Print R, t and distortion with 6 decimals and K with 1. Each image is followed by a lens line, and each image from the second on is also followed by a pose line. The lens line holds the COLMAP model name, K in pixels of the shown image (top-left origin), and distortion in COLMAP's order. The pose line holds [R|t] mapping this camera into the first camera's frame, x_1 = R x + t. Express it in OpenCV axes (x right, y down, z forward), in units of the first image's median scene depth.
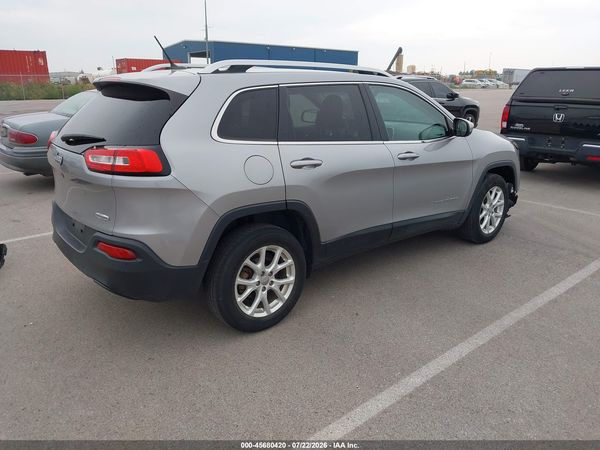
lens RADIAL K [[476.5, 0, 290.6], [0, 476.5, 195.1], [0, 0, 1]] dist [0.035972, -0.079171]
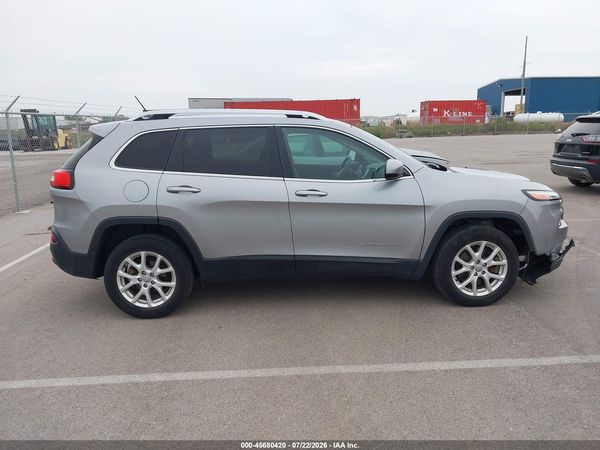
lens RADIAL K [[476.5, 0, 290.6], [0, 476.5, 195.1], [0, 0, 1]] dist [0.035972, -0.079171]
pose [[0.795517, 0.066063, -0.602320, 0.991980], [-0.115581, 0.992331, -0.043814, -0.031176], [0.594806, 0.104471, 0.797052, 0.184907]]
